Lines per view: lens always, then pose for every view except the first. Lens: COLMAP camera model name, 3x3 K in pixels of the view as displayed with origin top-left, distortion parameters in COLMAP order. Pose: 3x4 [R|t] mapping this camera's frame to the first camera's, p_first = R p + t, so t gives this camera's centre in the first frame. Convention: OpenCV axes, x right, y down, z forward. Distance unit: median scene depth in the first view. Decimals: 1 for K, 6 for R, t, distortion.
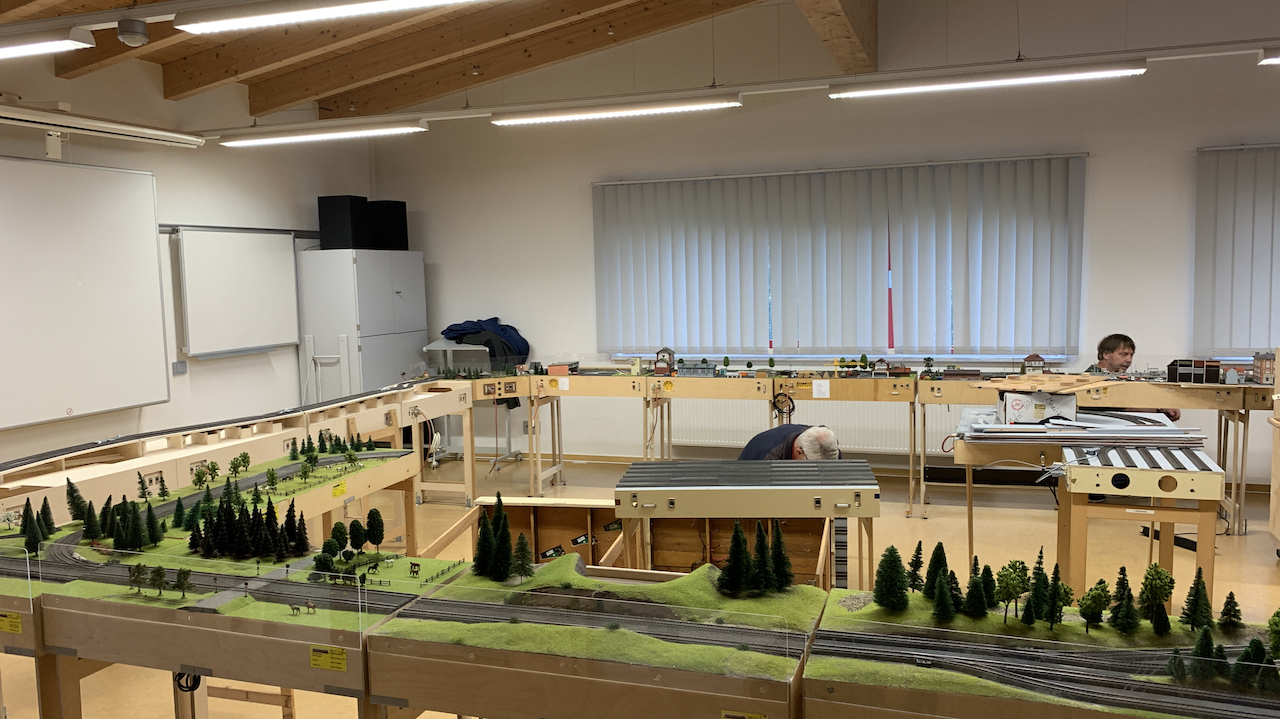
lens RADIAL K [[942.1, 0, 663.1], [0, 942.1, 361.3], [0, 0, 1]] dist [0.073989, -0.168888]
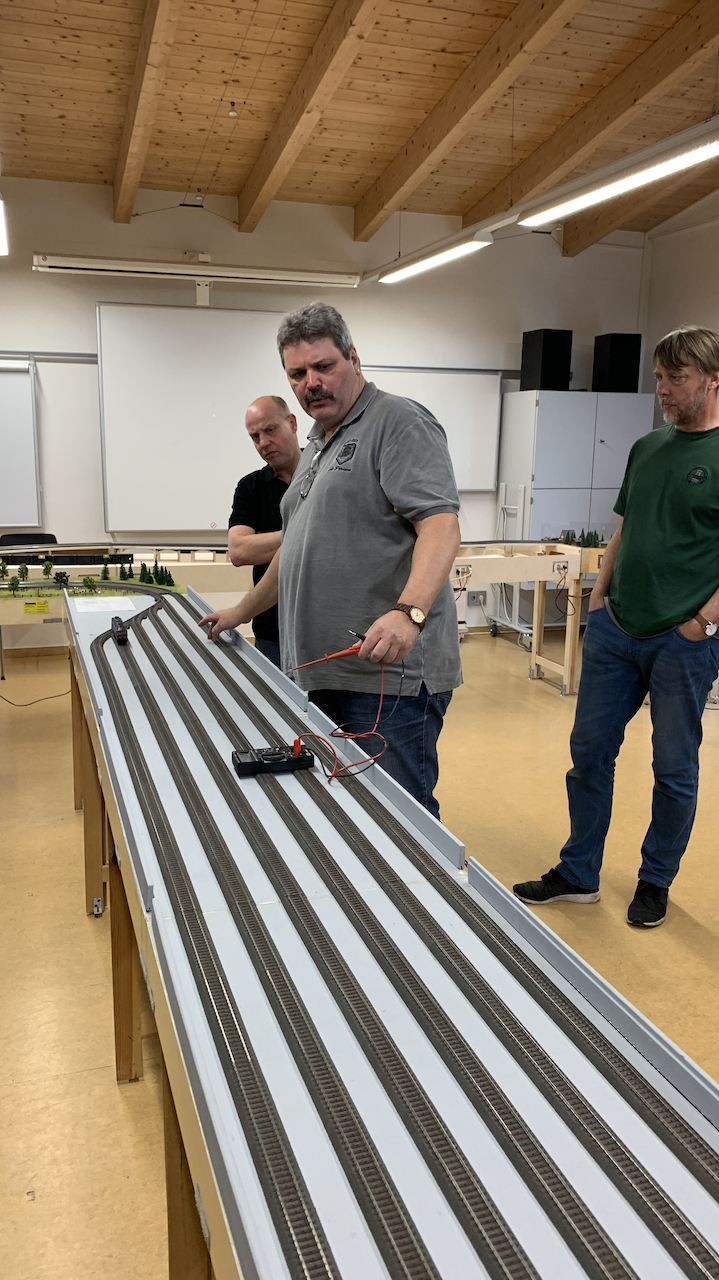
lens RADIAL K [[968.1, 0, 359.5], [0, 968.1, 640.0], [0, 0, 1]] dist [0.005267, -0.007140]
pose [[0.593926, 0.195220, -0.780475, 0.455791], [-0.101366, 0.980540, 0.168125, -0.029659], [0.798108, -0.020740, 0.602157, 0.403658]]
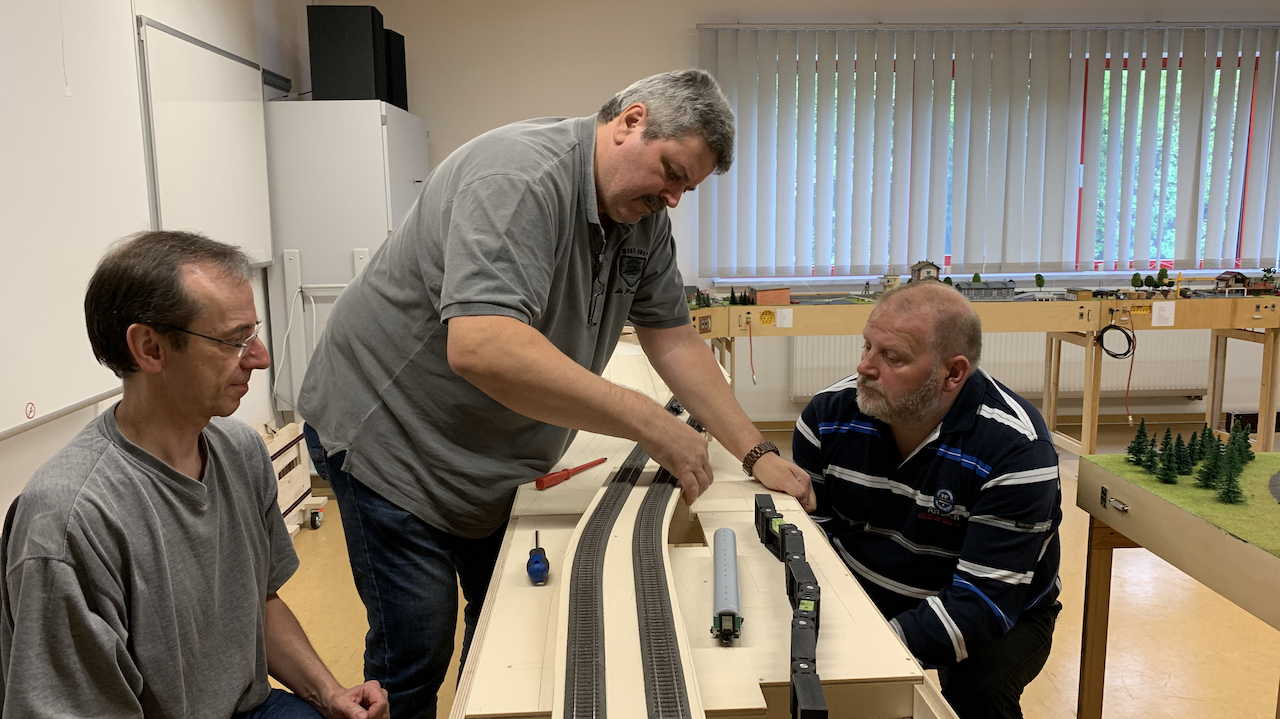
lens RADIAL K [[988.0, 0, 594.6], [0, 988.0, 389.3], [0, 0, 1]] dist [-0.080422, 0.001056]
pose [[0.942927, -0.053859, 0.328615, -0.525205], [0.027945, 0.996151, 0.083079, 0.015191], [-0.331825, -0.069154, 0.940803, 0.499960]]
